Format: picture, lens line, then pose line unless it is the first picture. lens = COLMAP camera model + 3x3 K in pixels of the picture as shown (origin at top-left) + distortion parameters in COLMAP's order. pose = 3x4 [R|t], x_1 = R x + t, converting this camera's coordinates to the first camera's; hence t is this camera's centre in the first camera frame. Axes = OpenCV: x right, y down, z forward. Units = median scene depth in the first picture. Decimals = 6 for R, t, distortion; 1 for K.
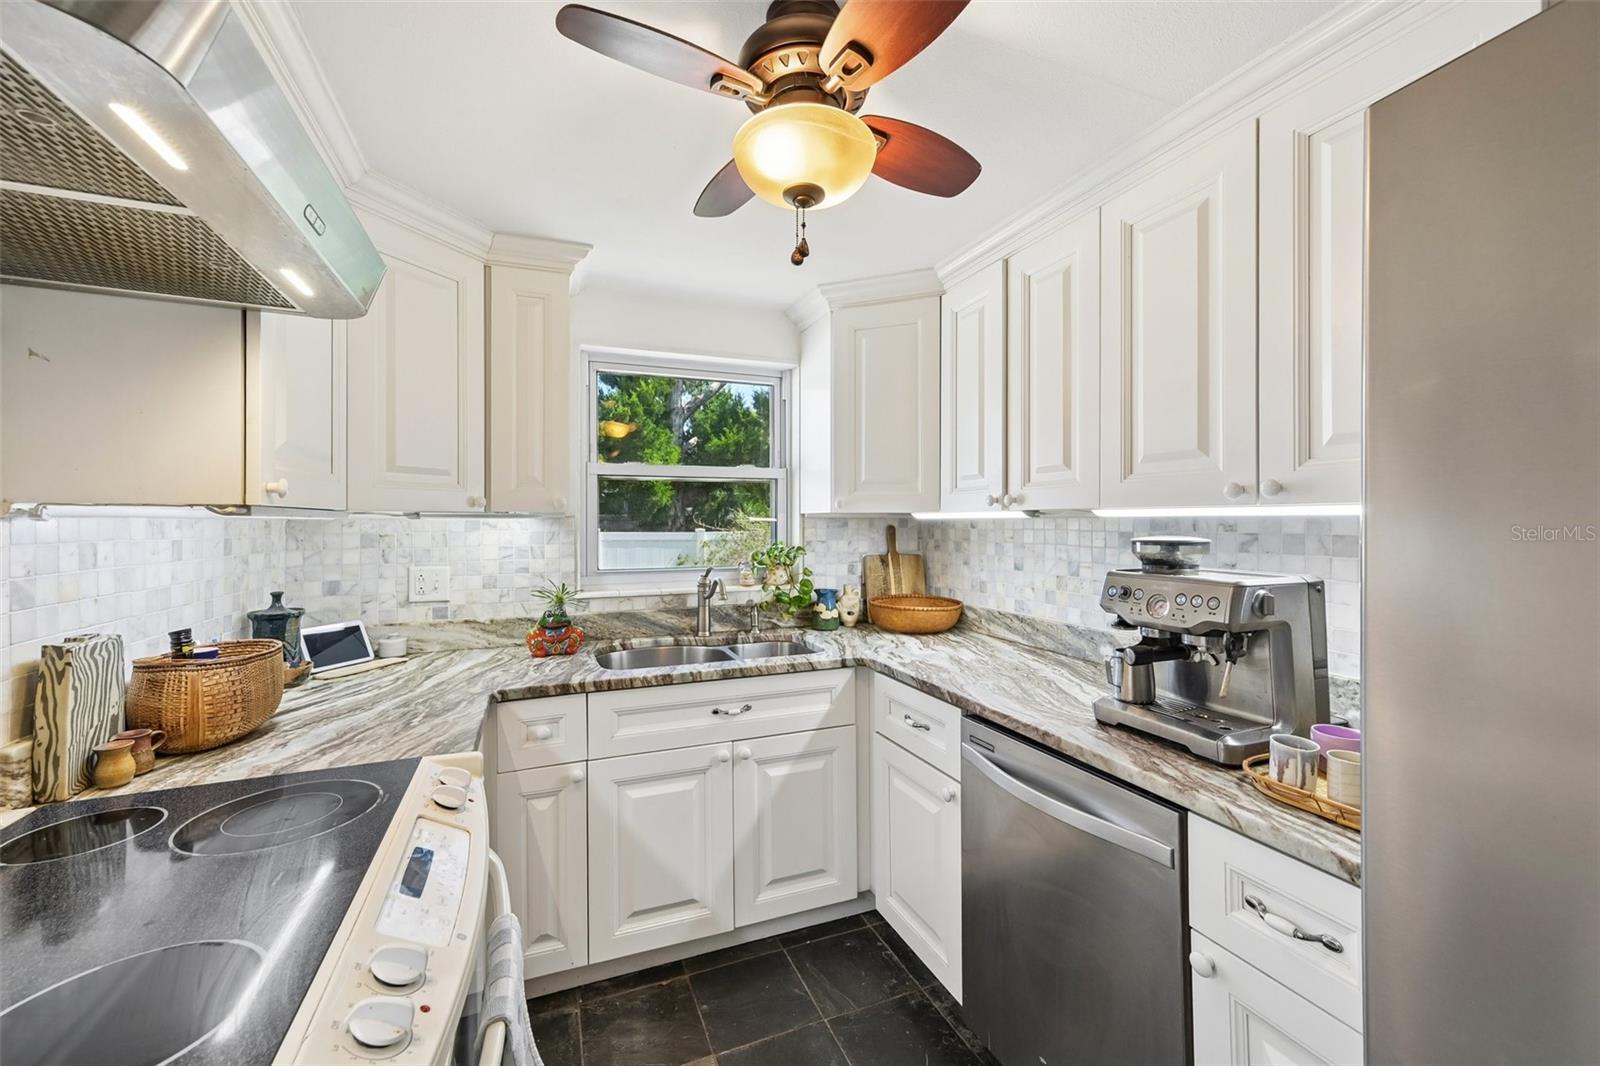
lens RADIAL K [[636.1, 0, 803.1], [0, 636.1, 522.5], [0, 0, 1]] dist [0.001634, 0.000096]
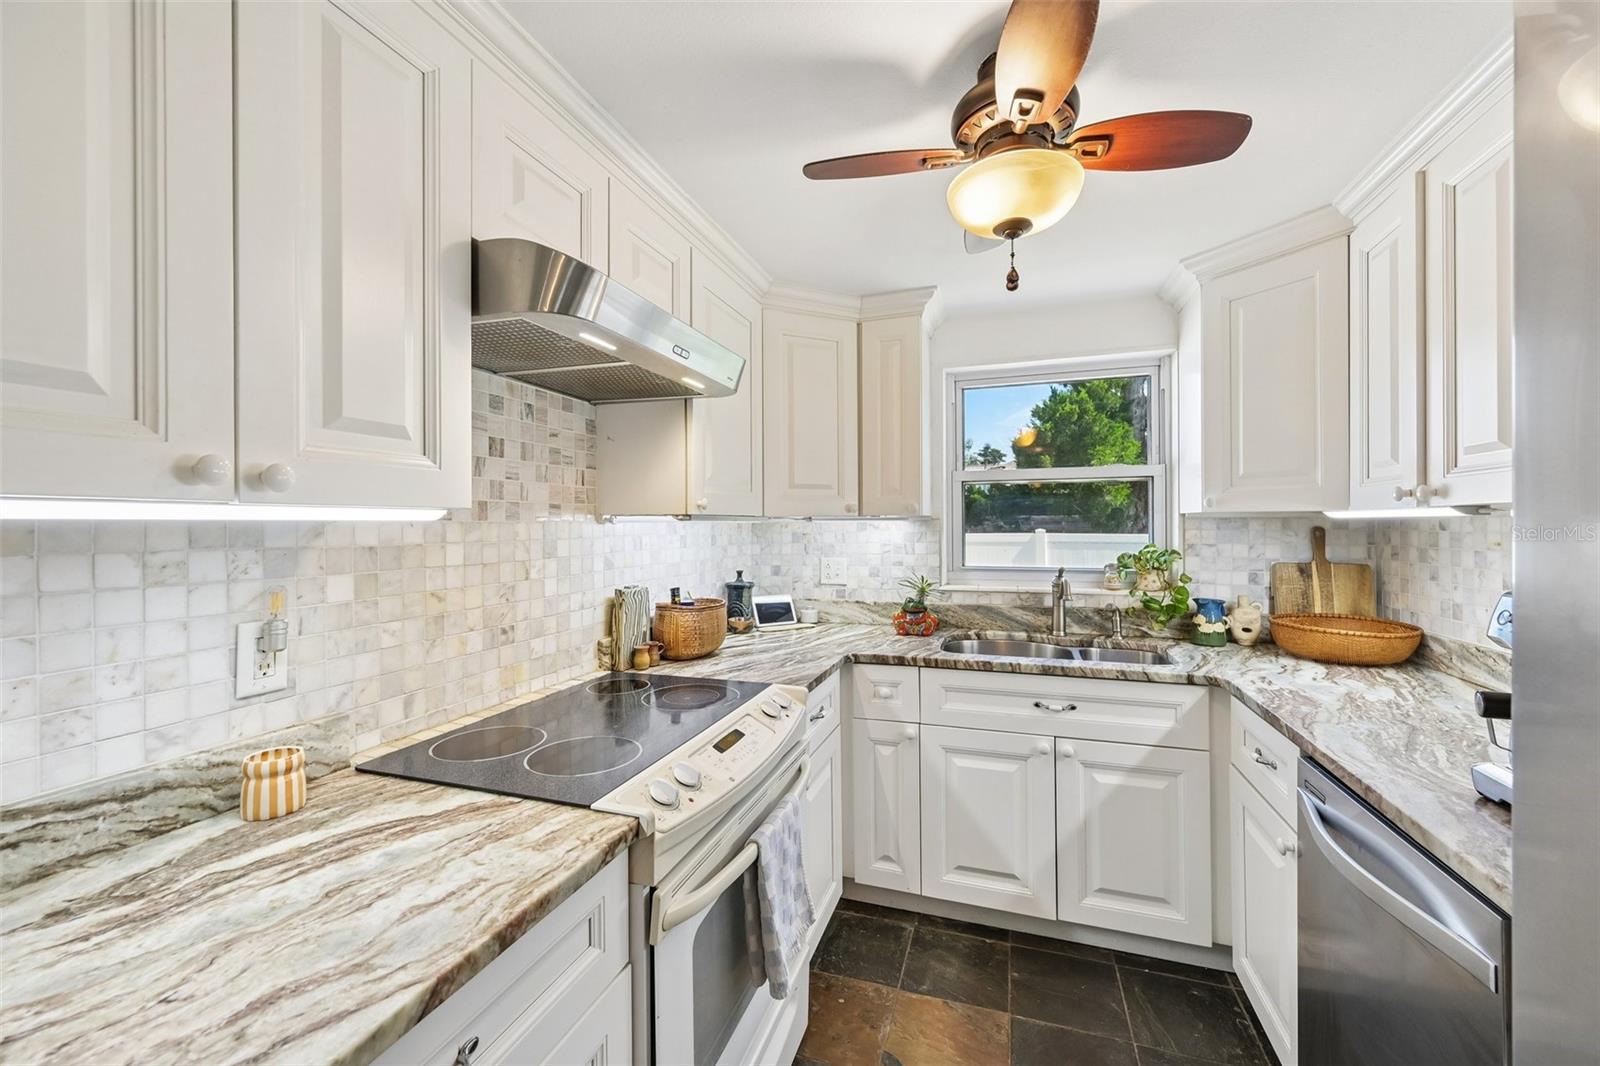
lens RADIAL K [[636.1, 0, 803.1], [0, 636.1, 522.5], [0, 0, 1]] dist [0.001634, 0.000096]
pose [[0.758284, -0.004370, -0.651909, 0.232380], [0.003050, 0.999990, -0.003156, 0.000079], [0.651917, 0.000405, 0.758290, -0.040522]]
